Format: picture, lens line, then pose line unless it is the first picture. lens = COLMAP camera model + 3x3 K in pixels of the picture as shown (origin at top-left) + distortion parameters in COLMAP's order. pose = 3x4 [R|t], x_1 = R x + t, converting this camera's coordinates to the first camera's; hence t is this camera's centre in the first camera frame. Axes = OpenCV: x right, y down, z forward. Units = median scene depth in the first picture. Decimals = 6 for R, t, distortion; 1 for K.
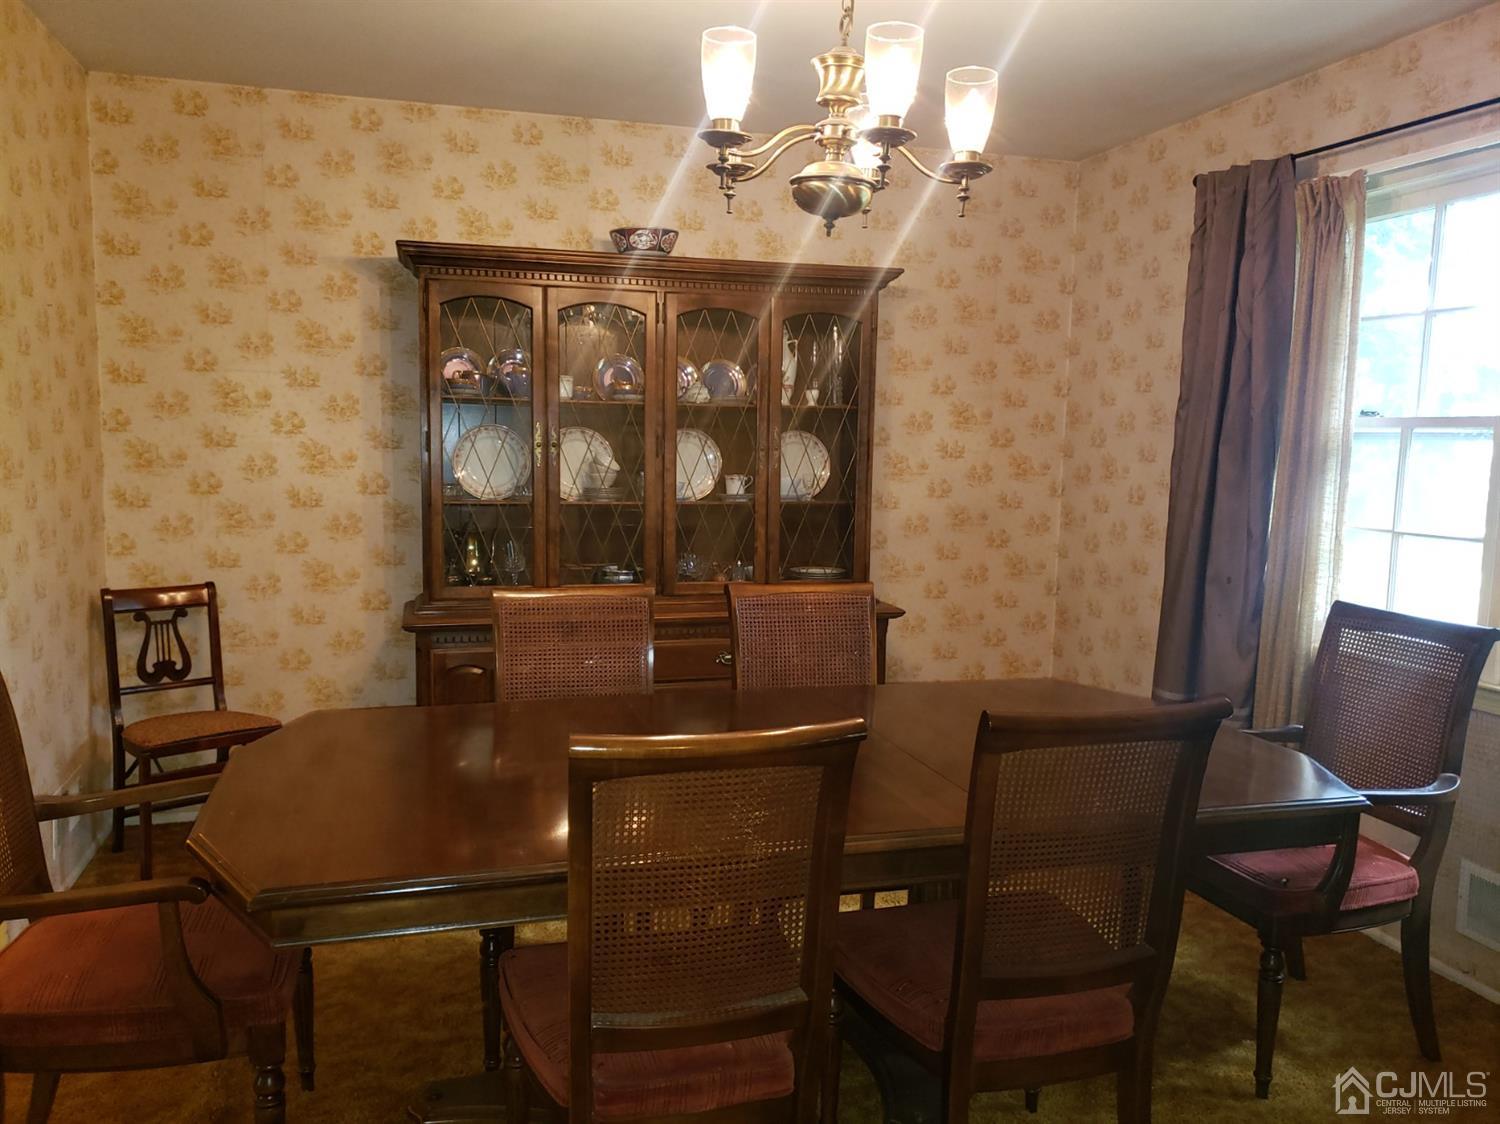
lens RADIAL K [[1159.6, 0, 750.0], [0, 1159.6, 562.0], [0, 0, 1]] dist [0.014593, 0.007786]
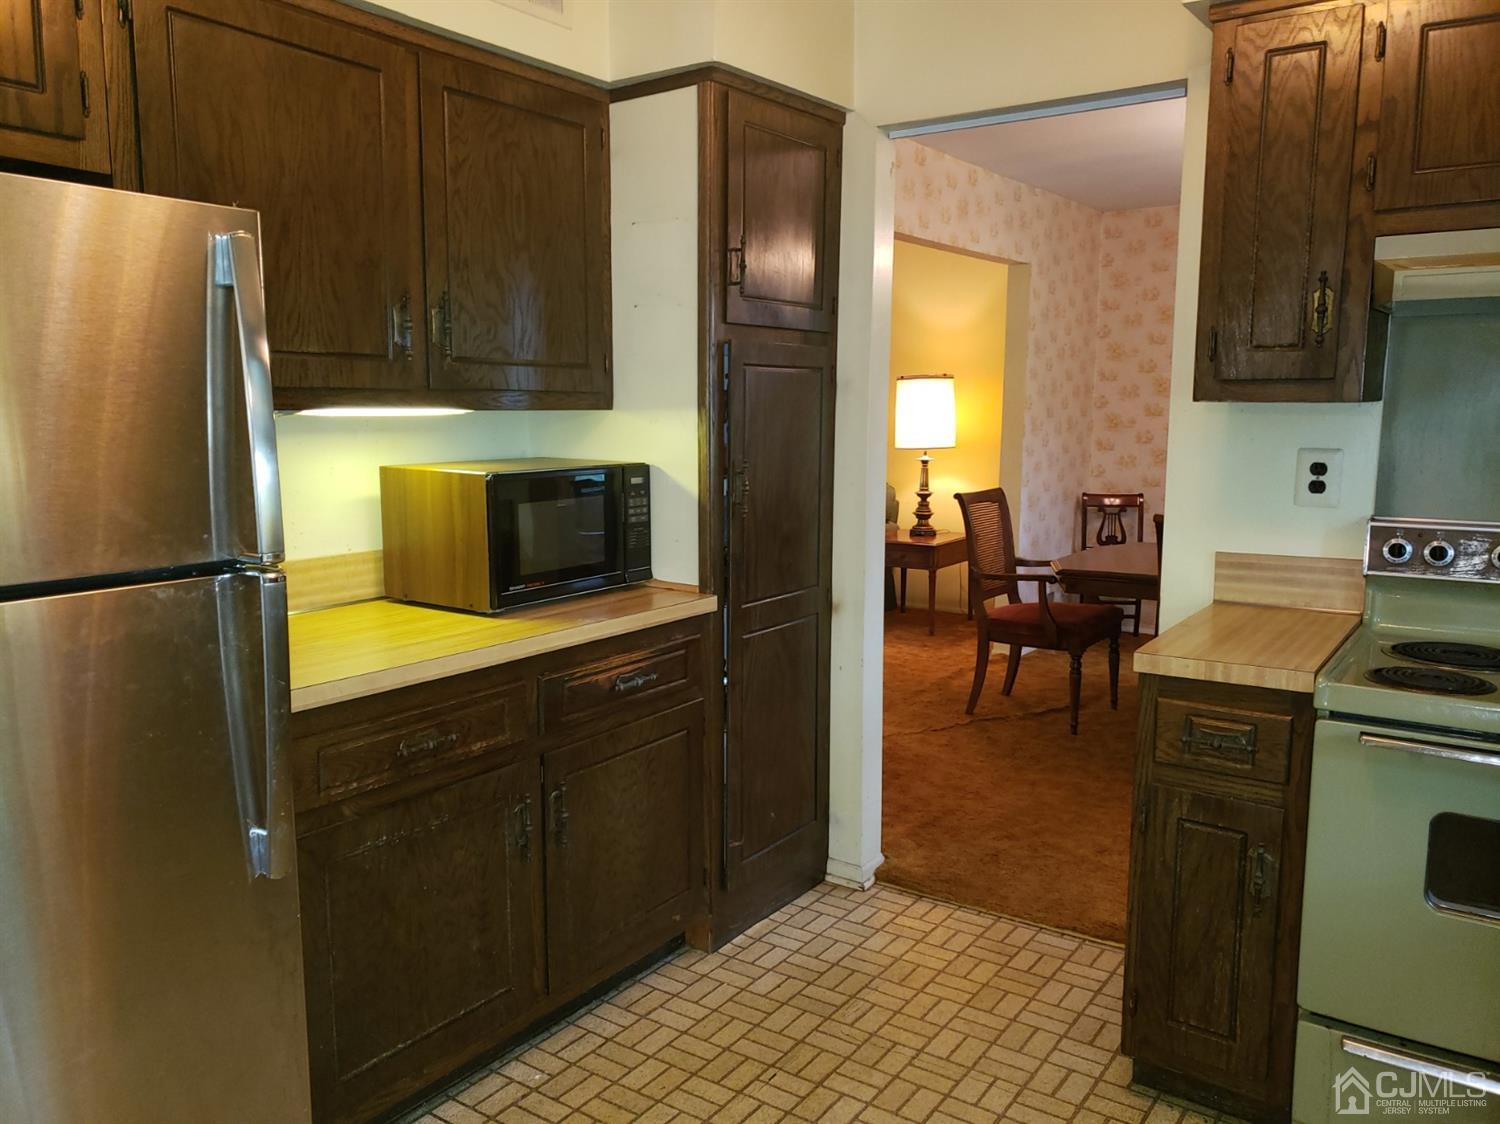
lens RADIAL K [[1159.6, 0, 750.0], [0, 1159.6, 562.0], [0, 0, 1]] dist [0.014593, 0.007786]
pose [[0.624979, 0.083185, -0.776196, 0.553807], [-0.071491, 0.996227, 0.049203, 0.079008], [0.777361, 0.024741, 0.628568, -0.570334]]
